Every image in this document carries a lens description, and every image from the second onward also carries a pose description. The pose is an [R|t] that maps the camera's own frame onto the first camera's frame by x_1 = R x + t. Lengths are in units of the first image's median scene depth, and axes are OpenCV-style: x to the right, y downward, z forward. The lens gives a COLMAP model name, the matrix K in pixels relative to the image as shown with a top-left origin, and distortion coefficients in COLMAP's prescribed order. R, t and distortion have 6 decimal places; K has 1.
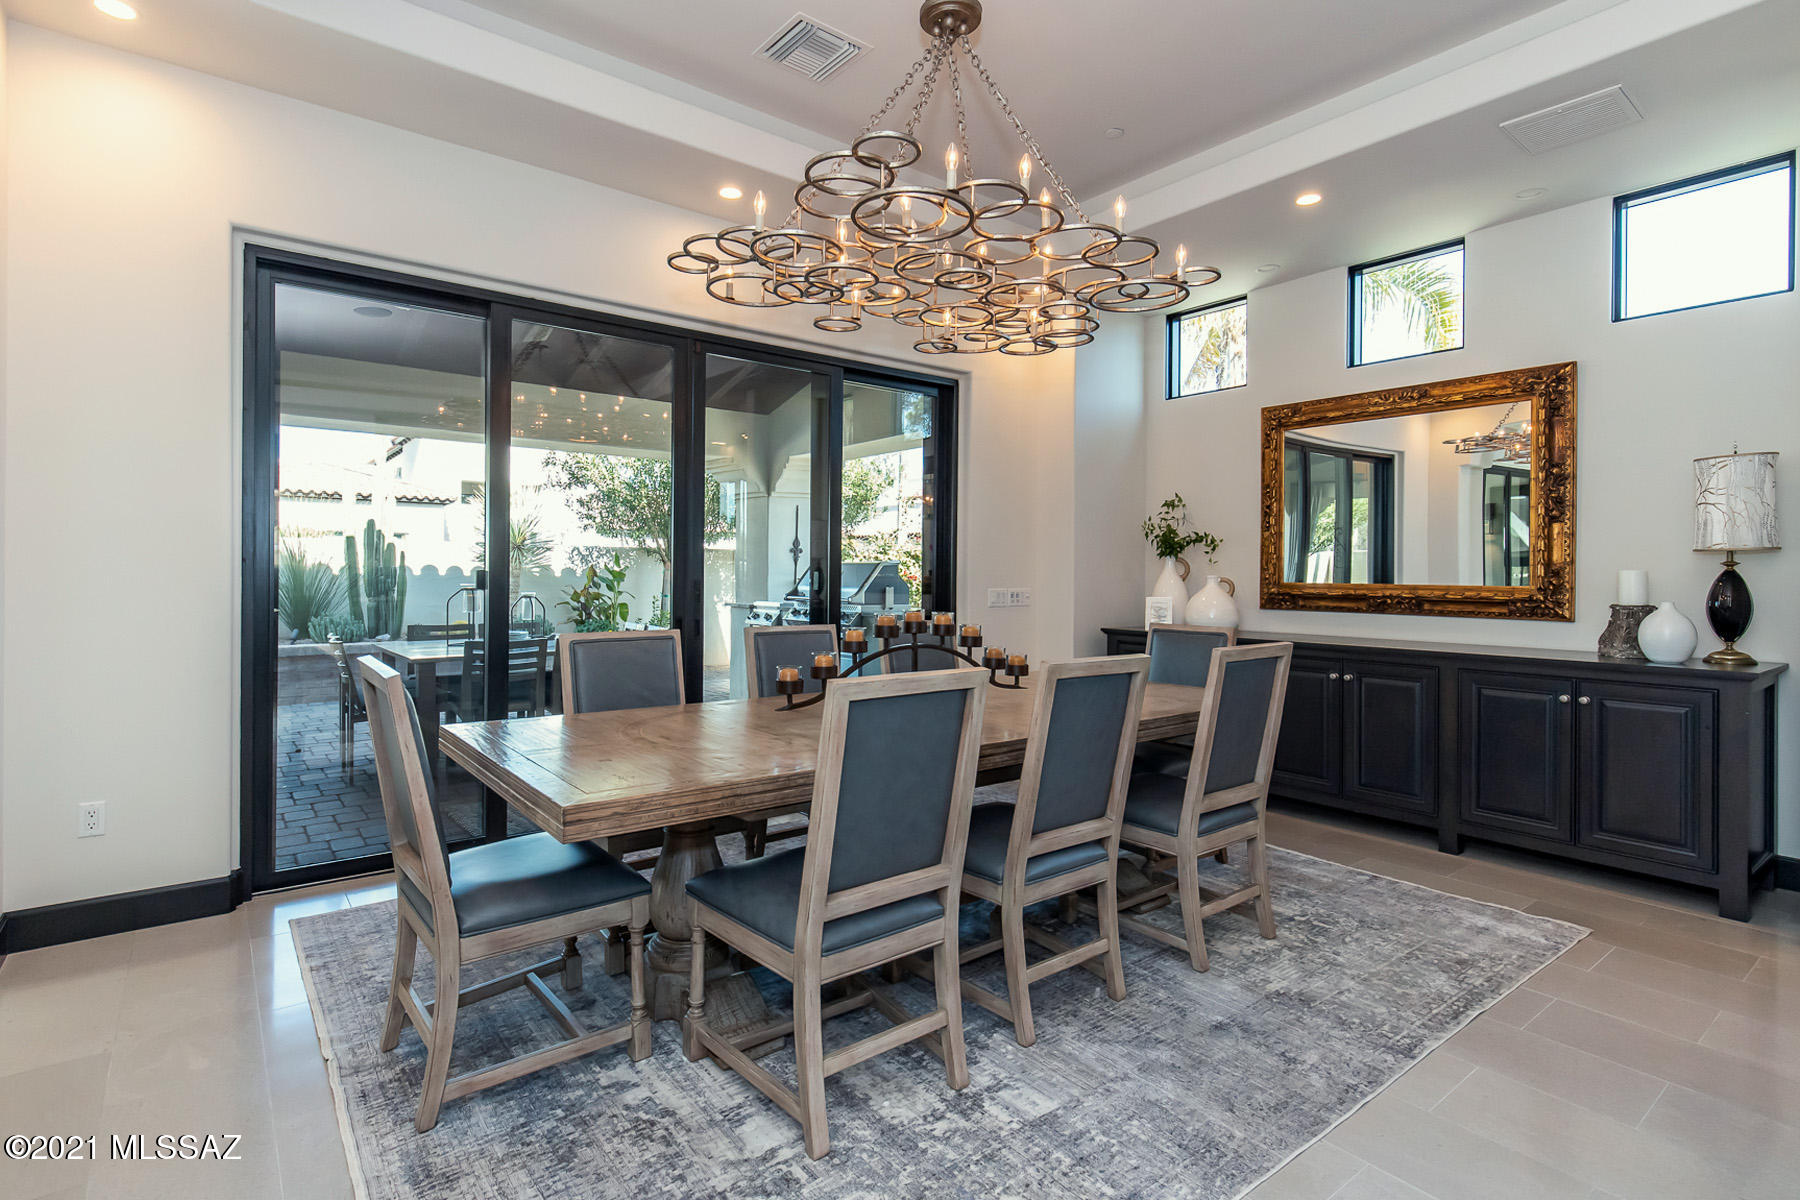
lens RADIAL K [[841.8, 0, 835.6], [0, 841.8, 574.8], [0, 0, 1]] dist [0.014456, -0.001763]
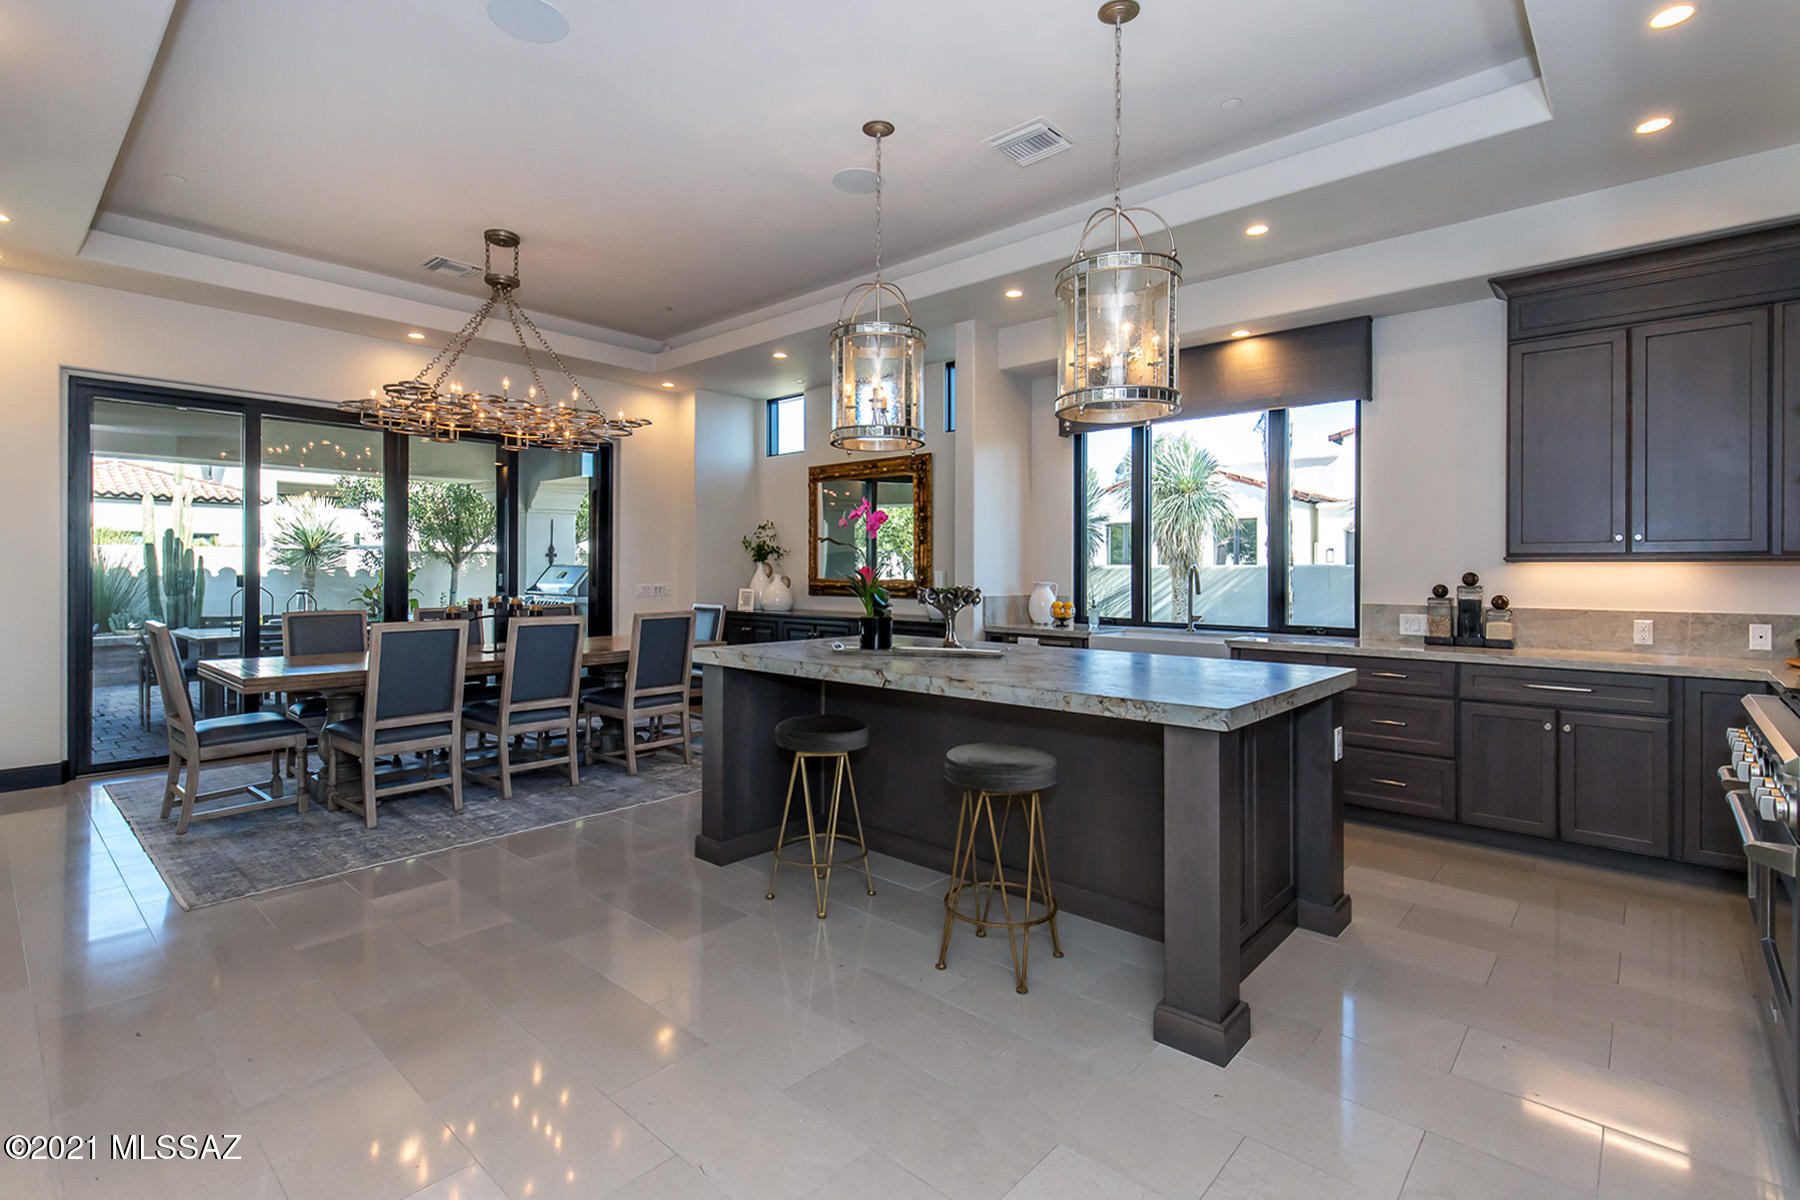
lens RADIAL K [[841.8, 0, 851.9], [0, 841.8, 571.3], [0, 0, 1]] dist [0.014456, -0.001763]
pose [[0.986294, -0.005808, 0.164897, 0.407351], [0.005778, 0.999983, 0.000658, -0.005795], [-0.164898, 0.000304, 0.986311, -0.681185]]
